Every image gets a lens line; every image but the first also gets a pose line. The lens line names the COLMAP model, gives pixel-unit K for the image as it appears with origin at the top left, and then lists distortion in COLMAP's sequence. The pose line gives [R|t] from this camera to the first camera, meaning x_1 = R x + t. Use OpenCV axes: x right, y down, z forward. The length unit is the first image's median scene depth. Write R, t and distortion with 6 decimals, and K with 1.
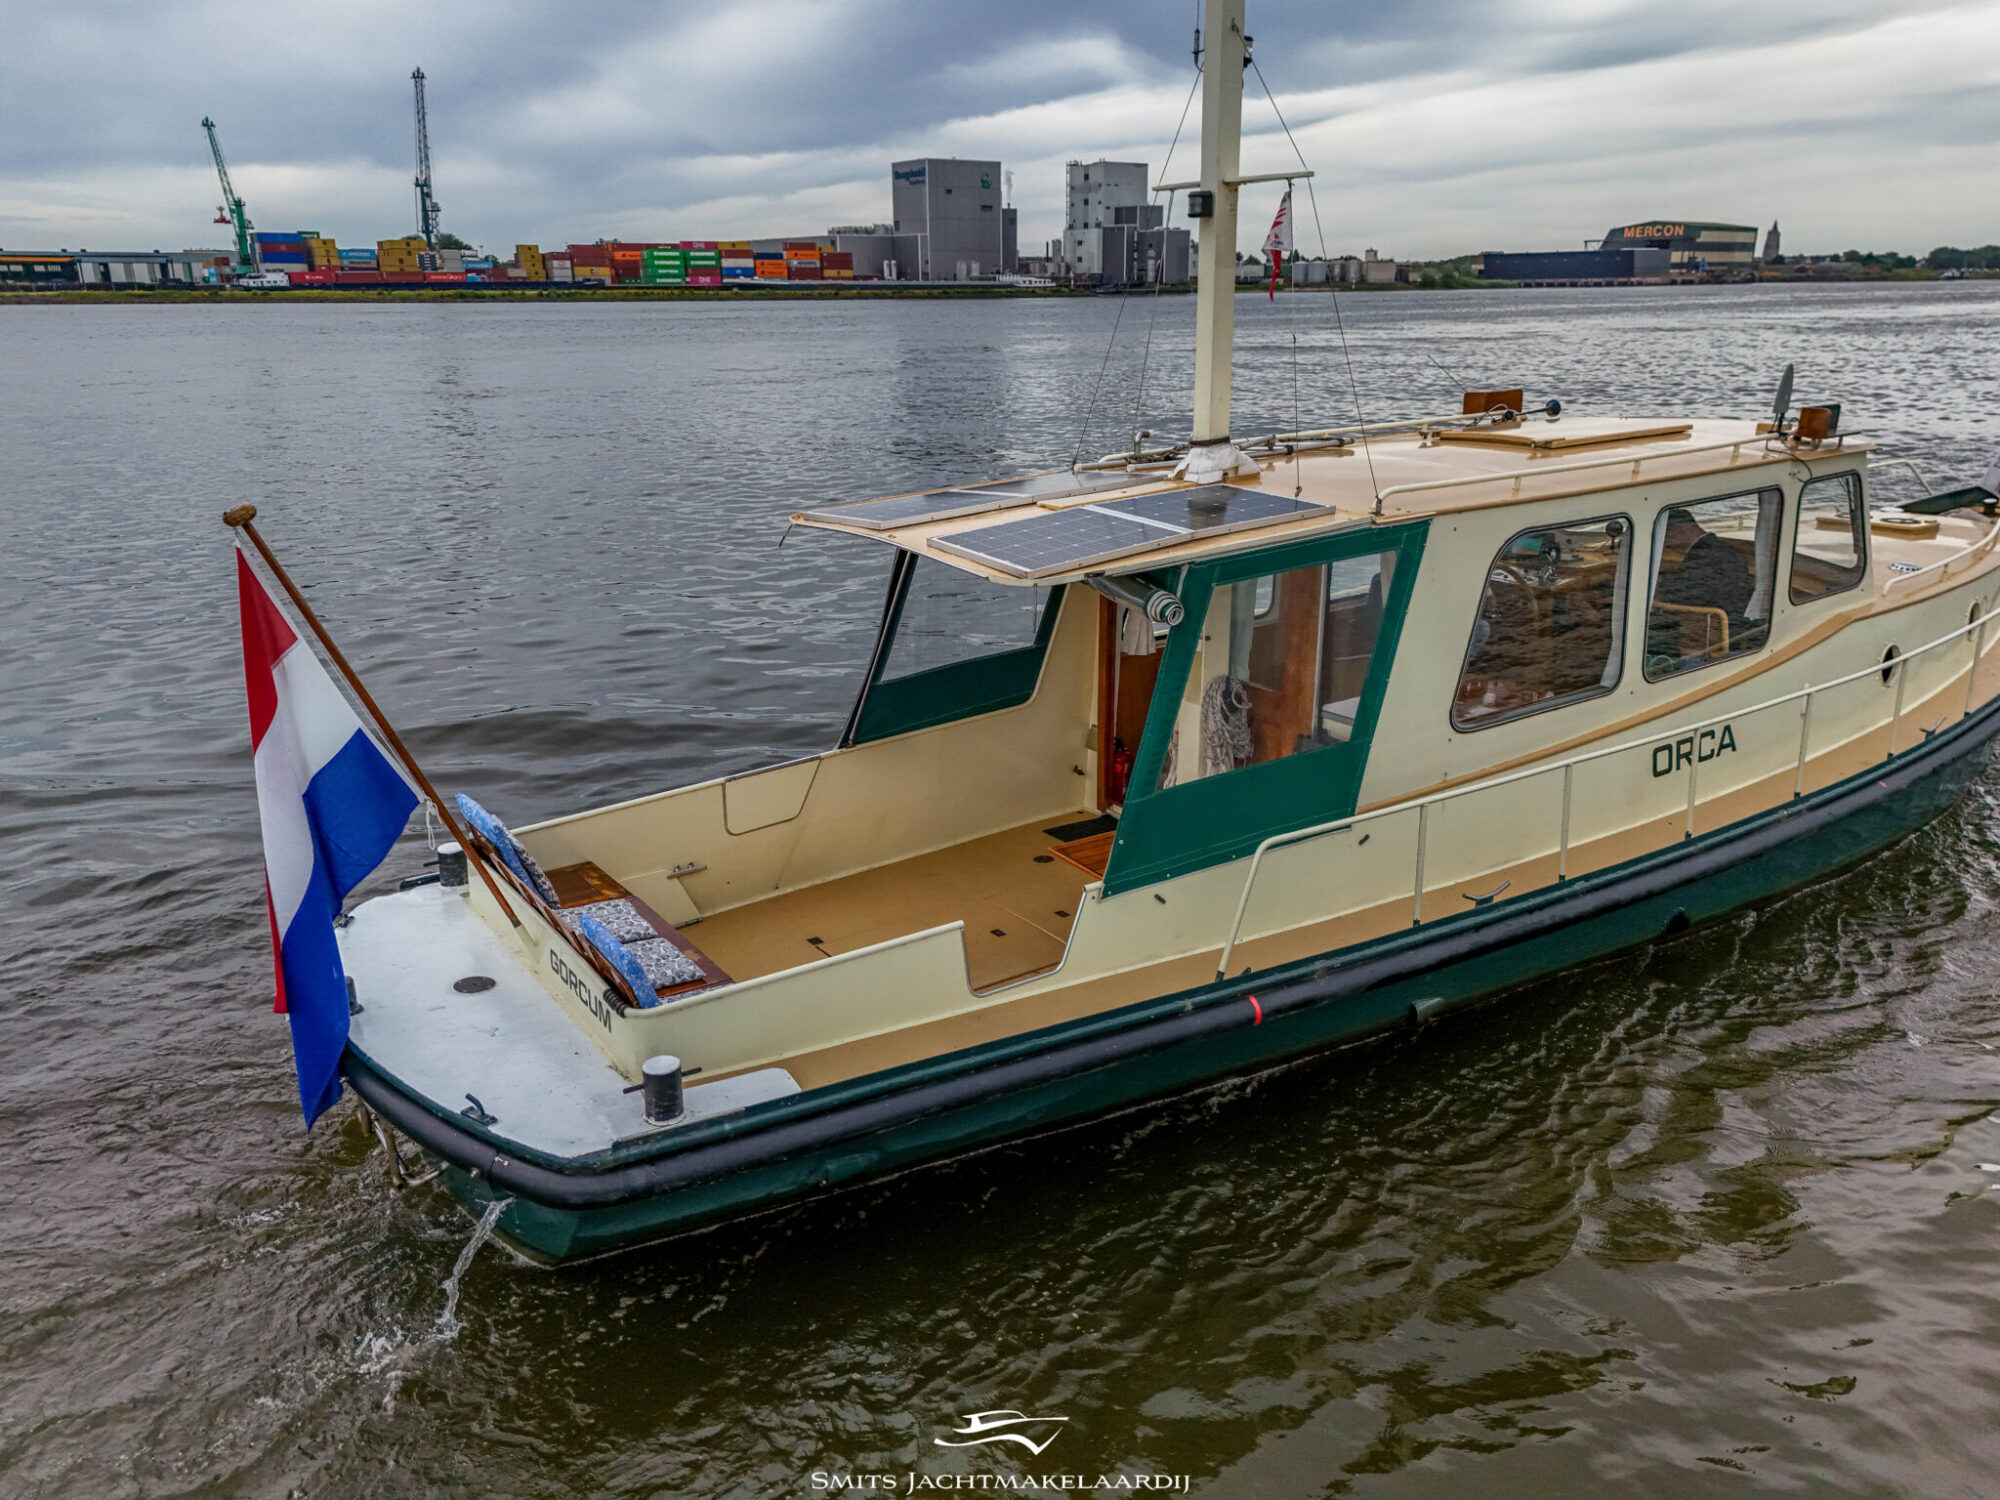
lens RADIAL K [[1507.1, 0, 960.1], [0, 1507.1, 754.1], [0, 0, 1]] dist [0.051967, -0.041045]
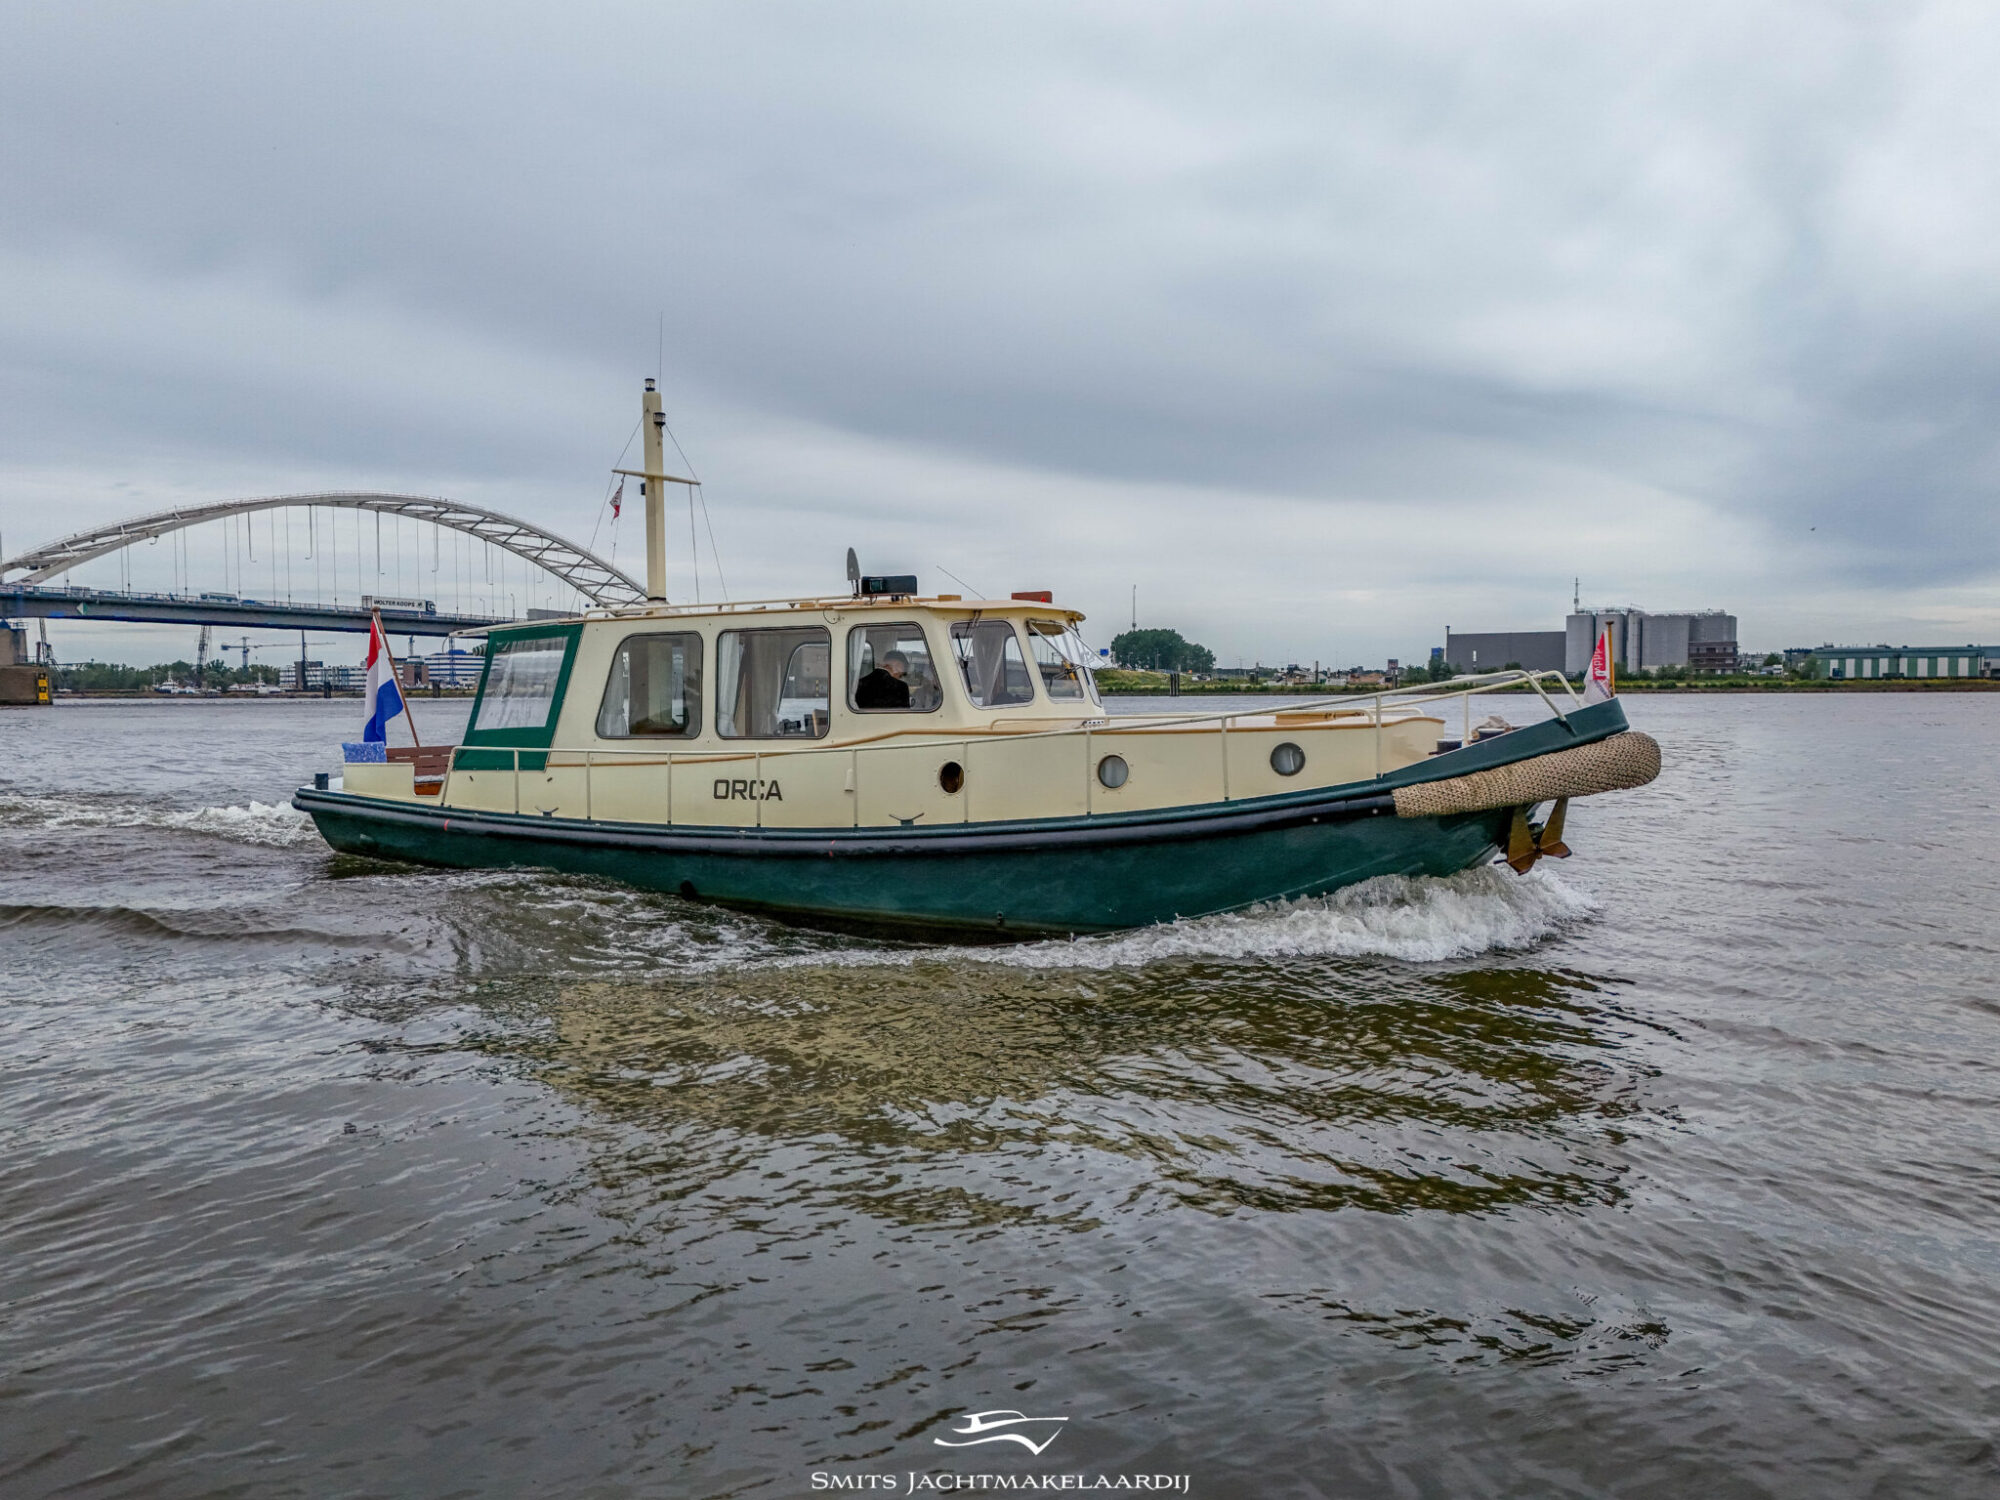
lens RADIAL K [[1507.1, 0, 985.2], [0, 1507.1, 760.7], [0, 0, 1]] dist [0.051967, -0.041045]
pose [[0.382363, 0.042563, -0.923031, 1.885209], [-0.290082, 0.953965, -0.076176, 0.014807], [0.877297, 0.296882, 0.377108, 0.605673]]
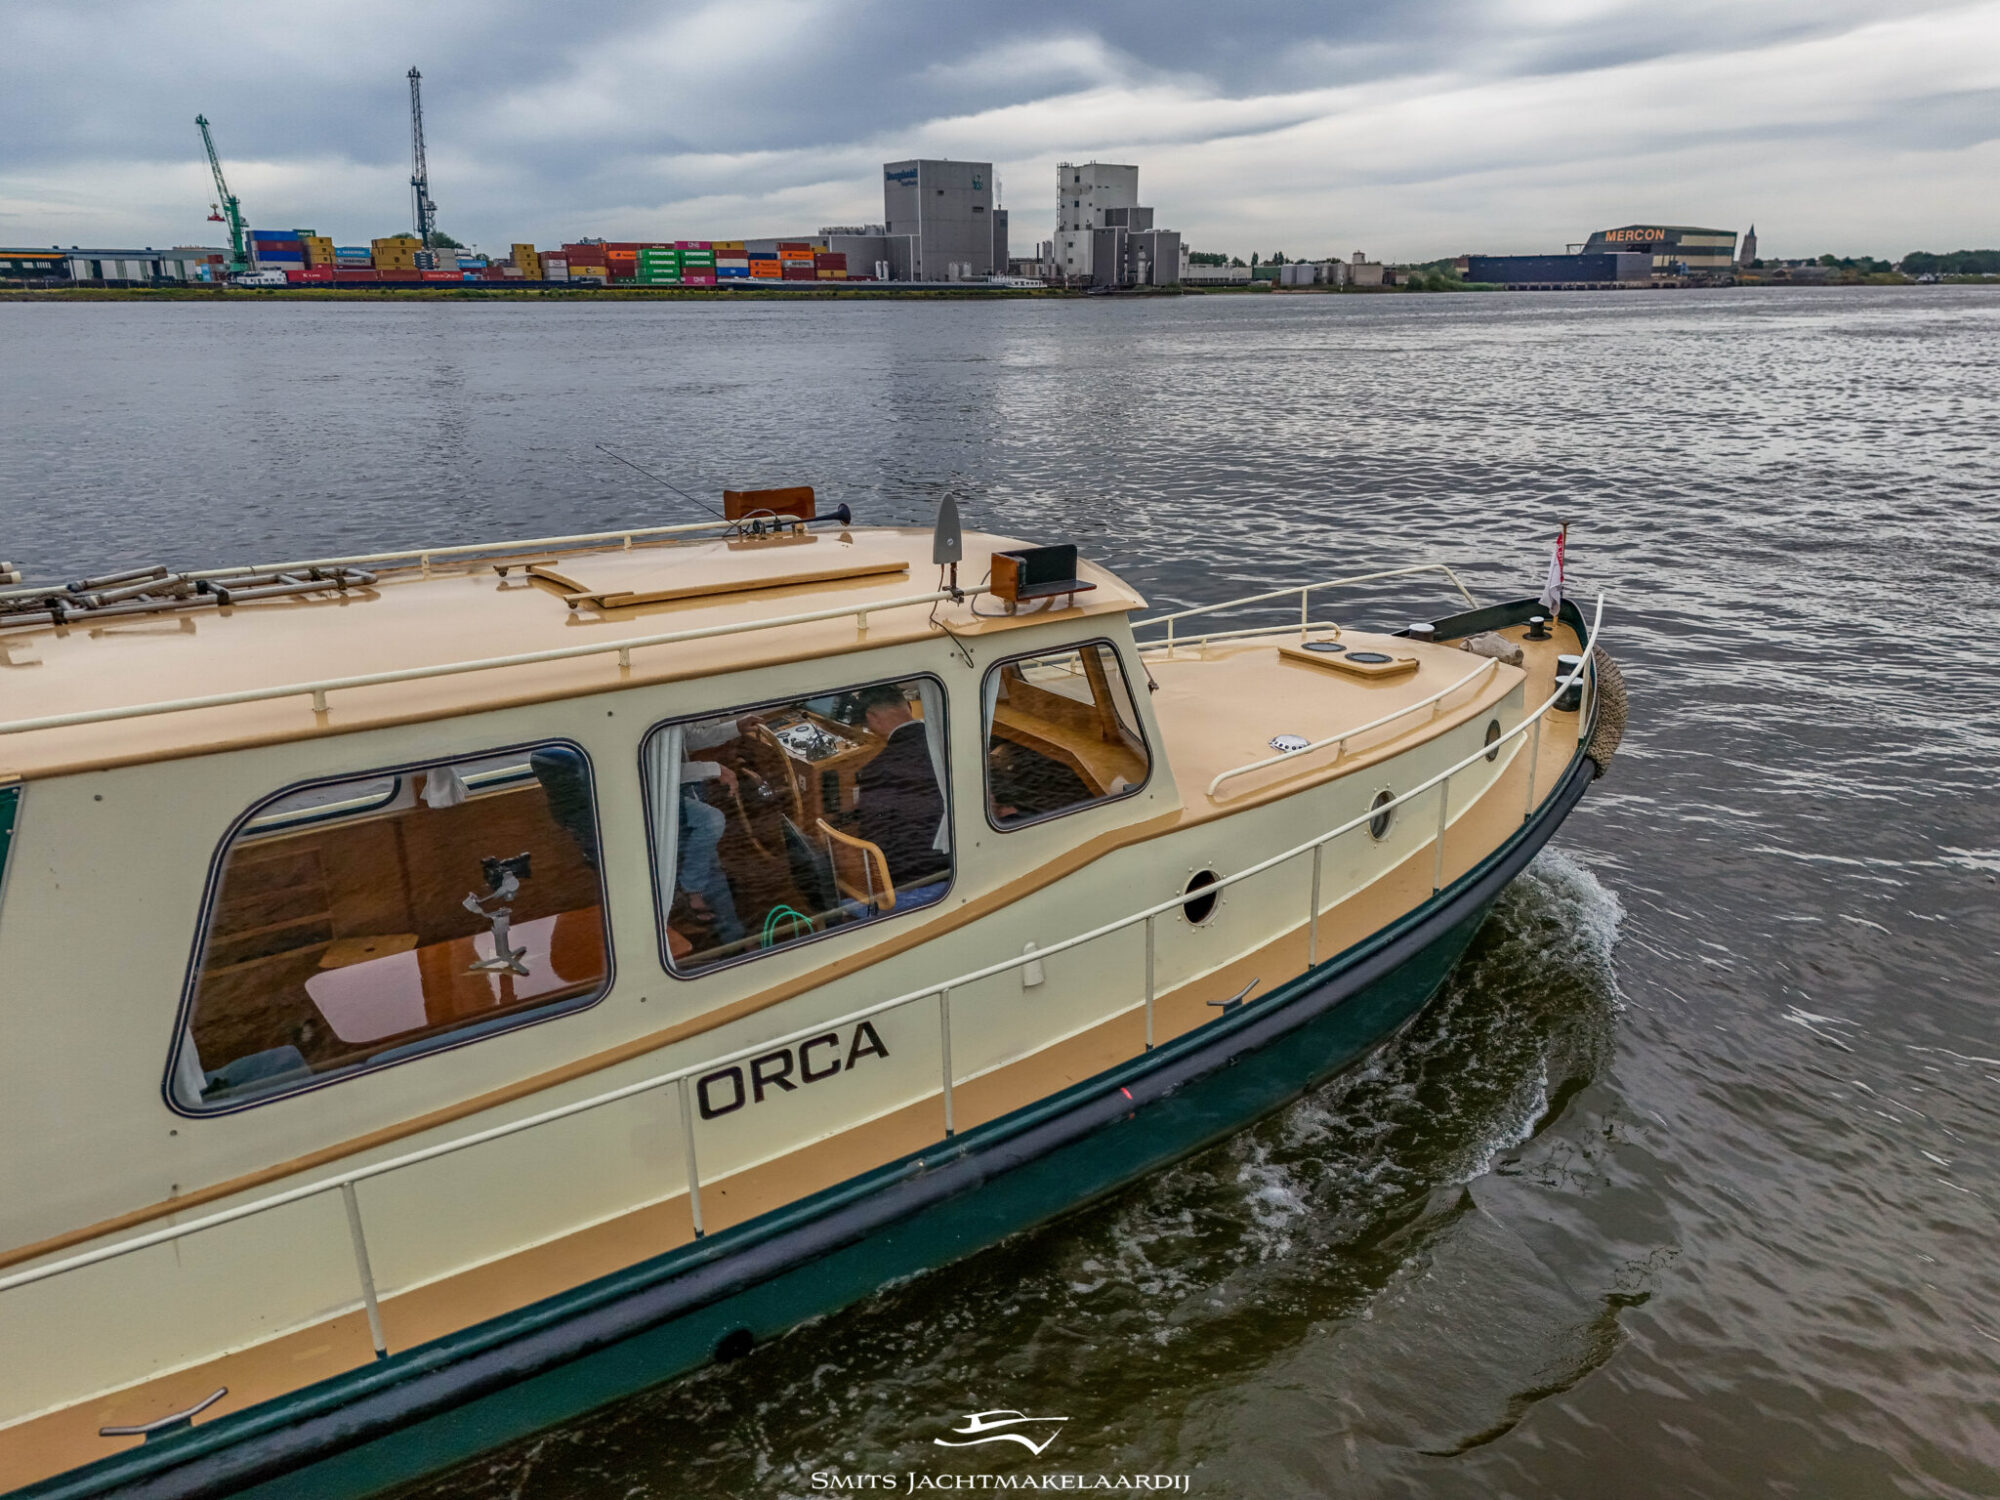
lens RADIAL K [[1507.1, 0, 979.5], [0, 1507.1, 763.1], [0, 0, 1]] dist [0.051967, -0.041045]
pose [[0.999832, -0.002402, 0.018157, 0.529526], [0.002313, 0.999985, 0.004903, -0.133176], [-0.018168, -0.004861, 0.999823, 0.324764]]
